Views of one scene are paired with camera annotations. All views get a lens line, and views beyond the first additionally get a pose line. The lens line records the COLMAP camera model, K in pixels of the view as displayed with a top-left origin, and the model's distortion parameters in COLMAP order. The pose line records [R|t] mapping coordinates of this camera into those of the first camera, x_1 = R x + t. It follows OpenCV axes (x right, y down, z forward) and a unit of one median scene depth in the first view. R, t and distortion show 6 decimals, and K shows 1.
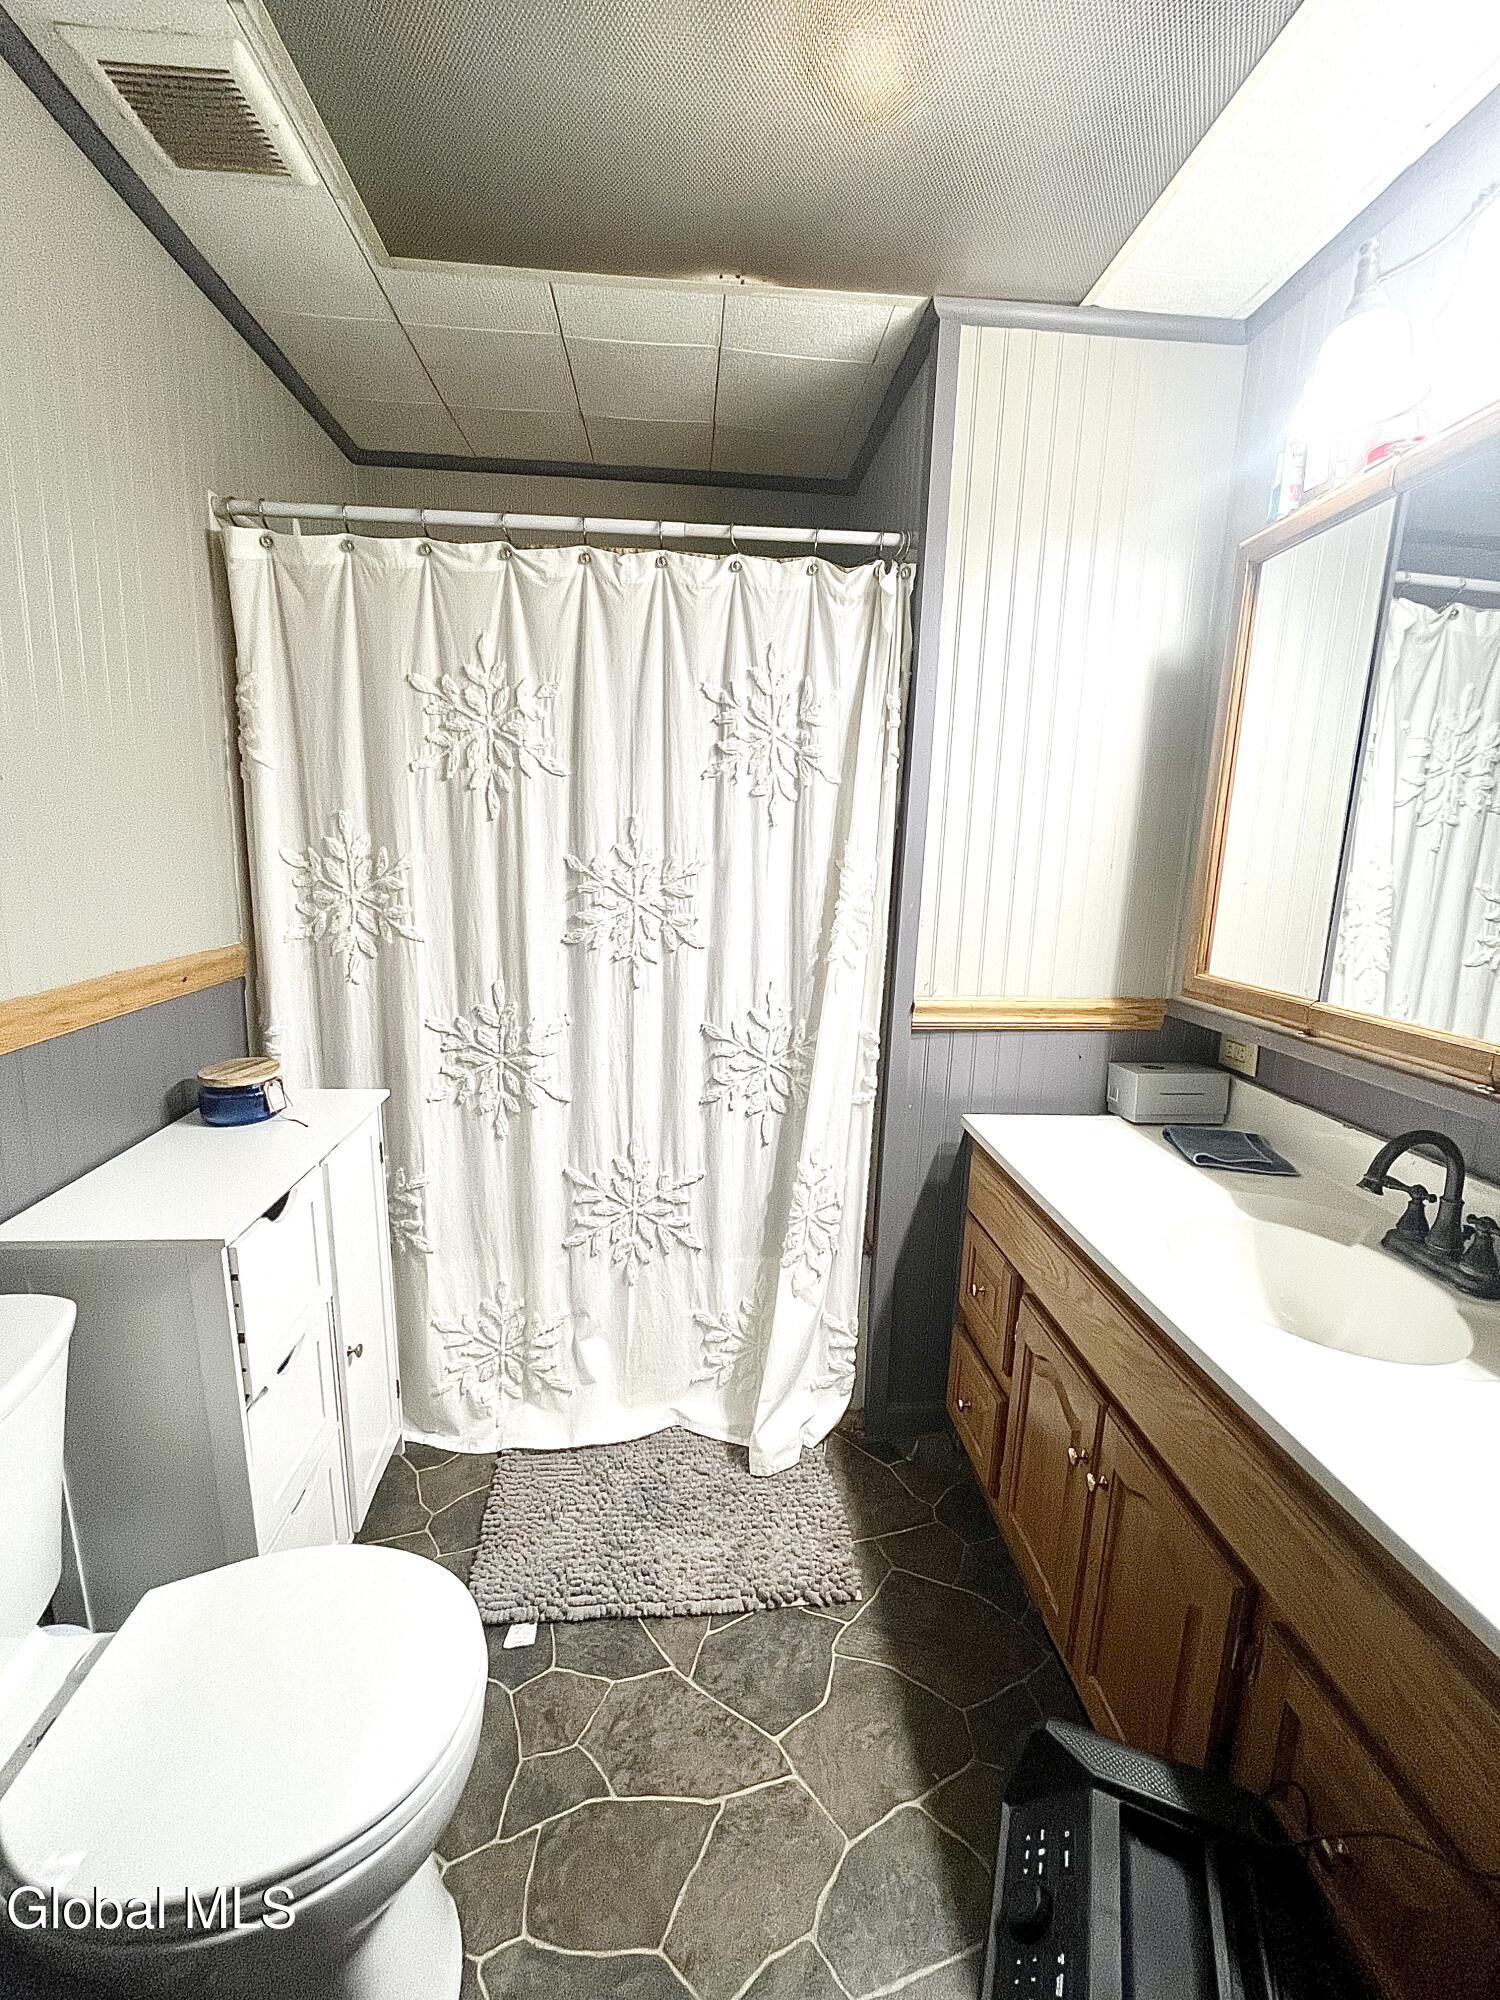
lens RADIAL K [[813.1, 0, 744.3], [0, 813.1, 1002.1], [0, 0, 1]] dist [-0.004784, 0.000356]
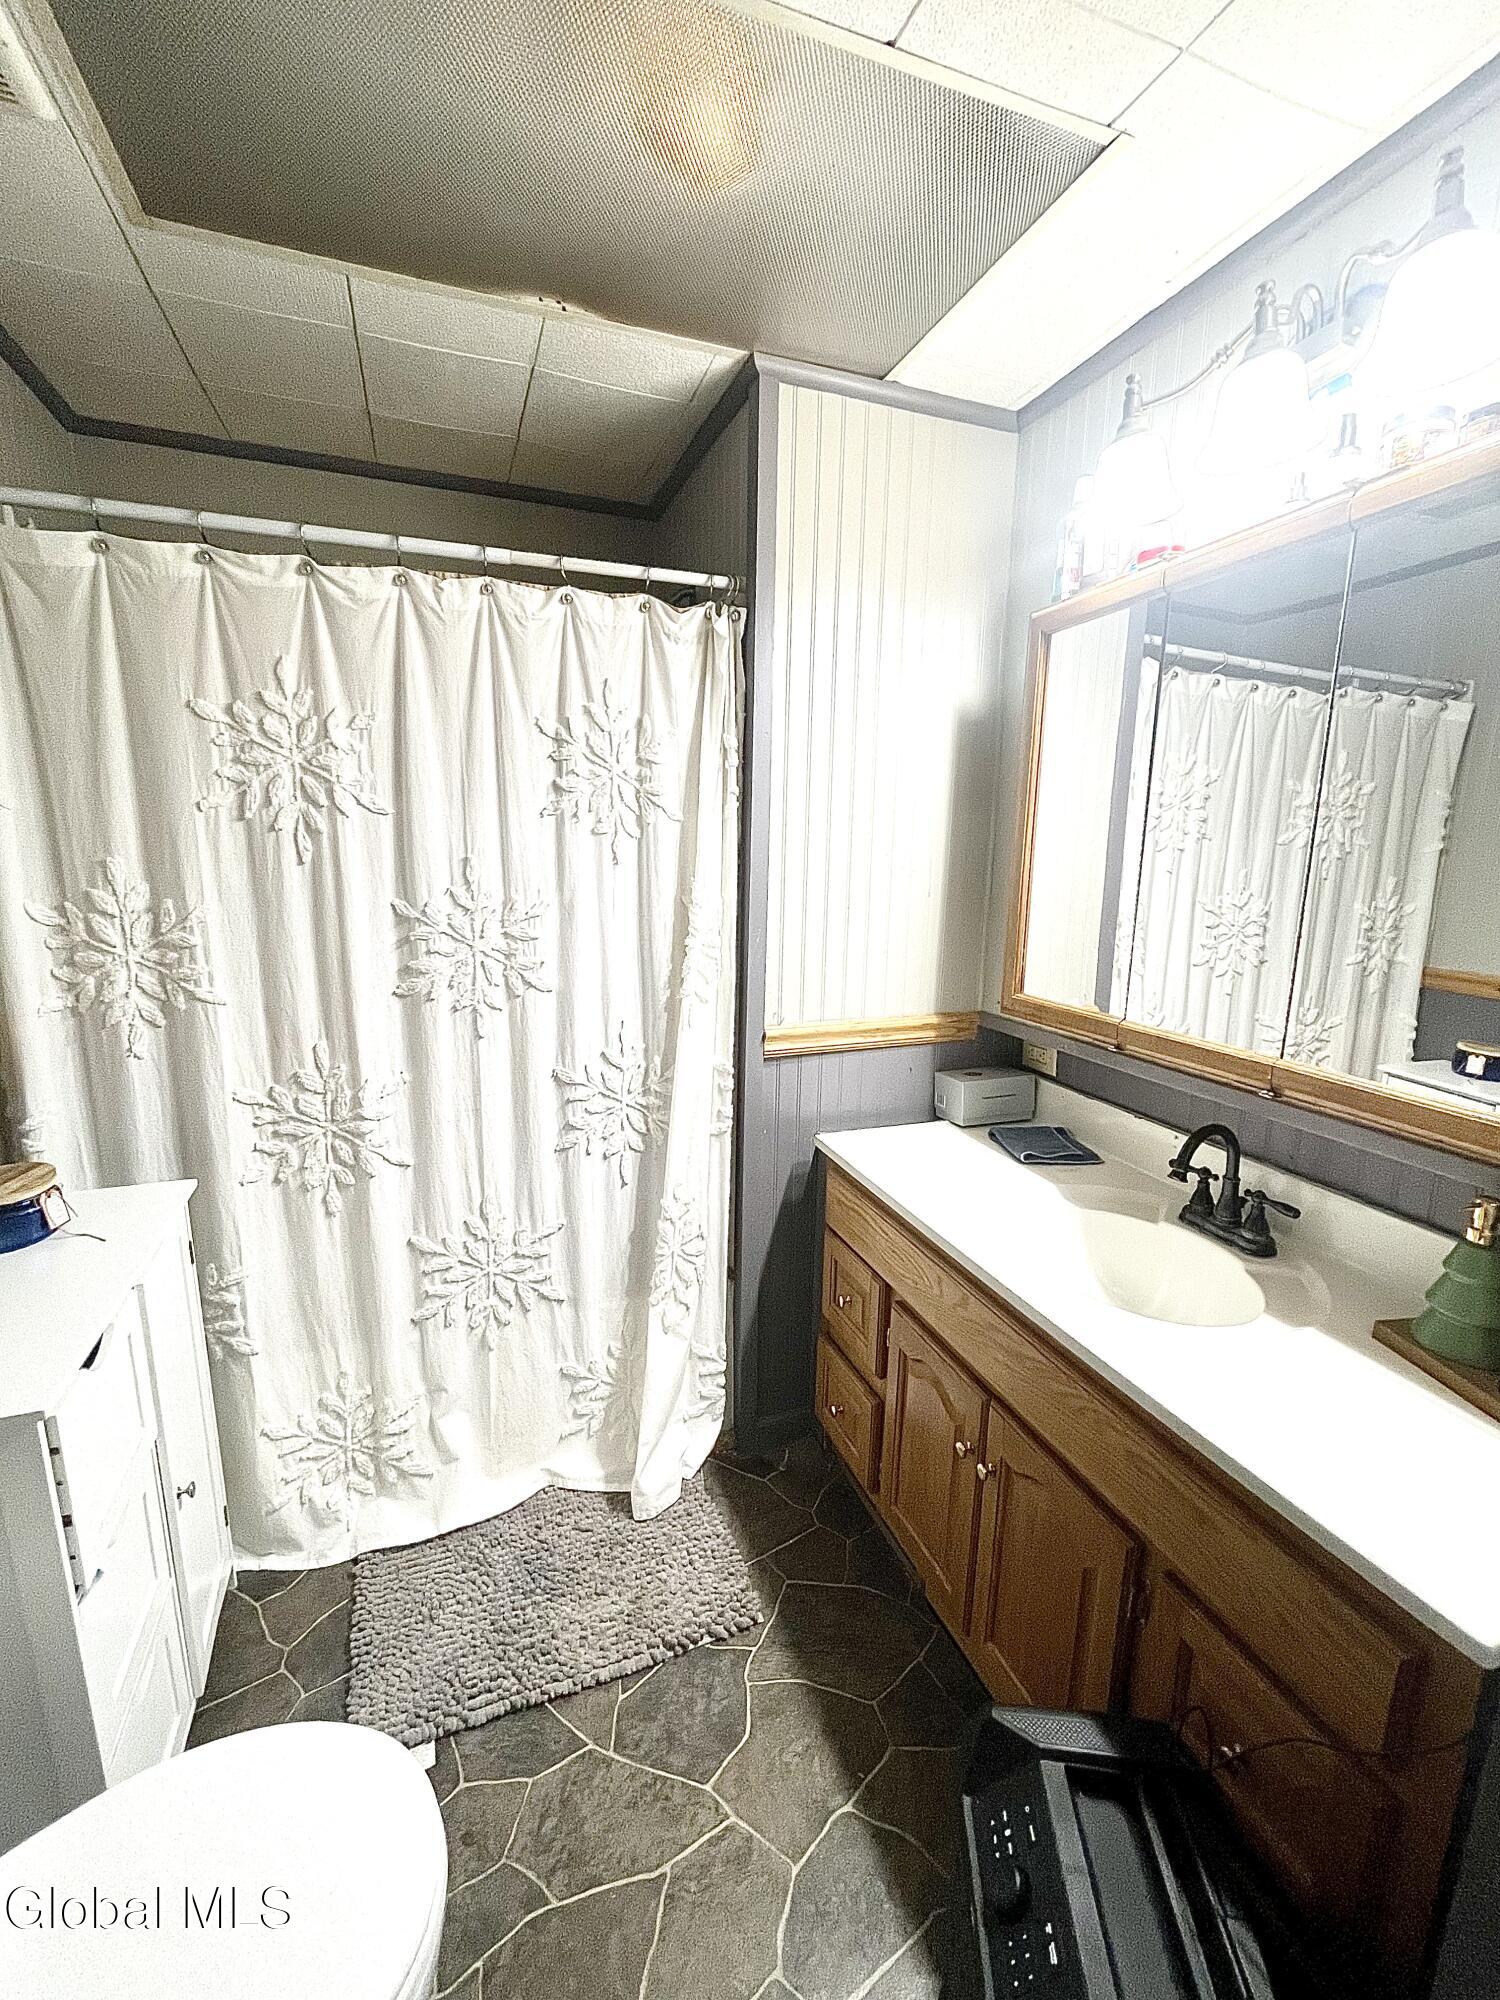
lens RADIAL K [[813.1, 0, 740.1], [0, 813.1, 1003.4], [0, 0, 1]] dist [-0.004784, 0.000356]
pose [[0.962633, -0.063923, 0.263156, -0.098519], [0.062684, 0.997947, 0.013109, -0.055700], [-0.263454, 0.003876, 0.964664, 0.013602]]
